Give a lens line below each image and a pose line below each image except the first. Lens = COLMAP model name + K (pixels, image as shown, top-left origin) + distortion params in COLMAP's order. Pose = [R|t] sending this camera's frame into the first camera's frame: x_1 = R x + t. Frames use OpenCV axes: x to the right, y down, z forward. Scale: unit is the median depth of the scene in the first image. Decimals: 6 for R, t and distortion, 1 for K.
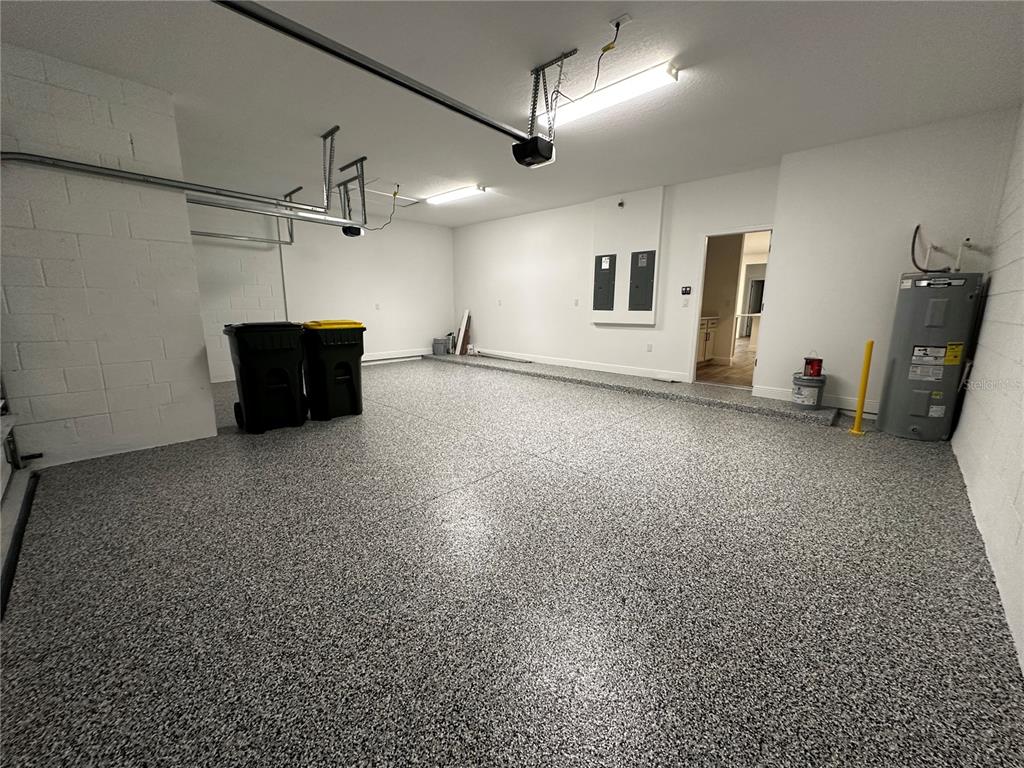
lens RADIAL K [[407.8, 0, 513.0], [0, 407.8, 383.4], [0, 0, 1]] dist [-0.004798, 0.001596]
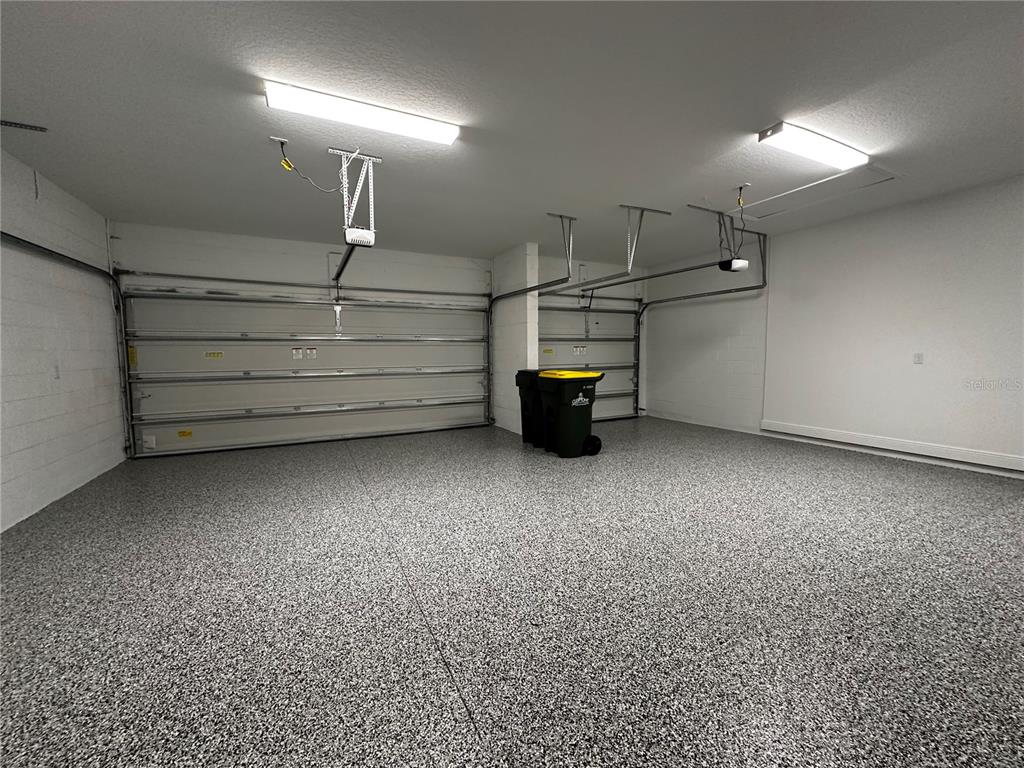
lens RADIAL K [[407.8, 0, 512.5], [0, 407.8, 380.6], [0, 0, 1]] dist [-0.004798, 0.001596]
pose [[-0.335398, 0.063506, -0.939934, 0.953549], [-0.173123, 0.976579, 0.127758, -0.340545], [0.926033, 0.205574, -0.316548, 1.680700]]
